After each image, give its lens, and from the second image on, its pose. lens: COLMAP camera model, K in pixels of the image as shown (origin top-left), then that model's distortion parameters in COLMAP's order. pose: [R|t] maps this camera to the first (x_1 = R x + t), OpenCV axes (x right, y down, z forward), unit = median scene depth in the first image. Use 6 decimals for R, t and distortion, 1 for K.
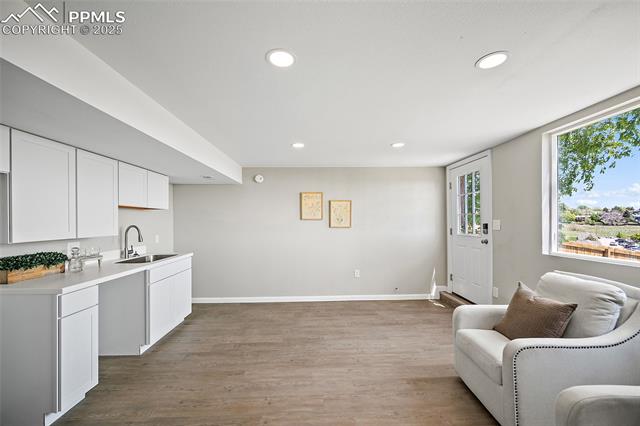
lens RADIAL K [[251.1, 0, 318.4], [0, 251.1, 217.4], [0, 0, 1]] dist [0.001678, 0.000020]
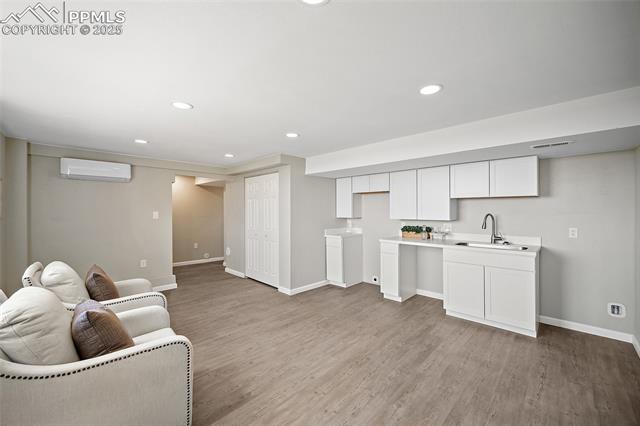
lens RADIAL K [[251.1, 0, 317.3], [0, 251.1, 211.6], [0, 0, 1]] dist [0.001678, 0.000020]
pose [[-0.717406, 0.007415, -0.696615, 0.746955], [0.013058, 0.999911, -0.002804, 0.021698], [0.696532, -0.011108, -0.717439, 1.696502]]
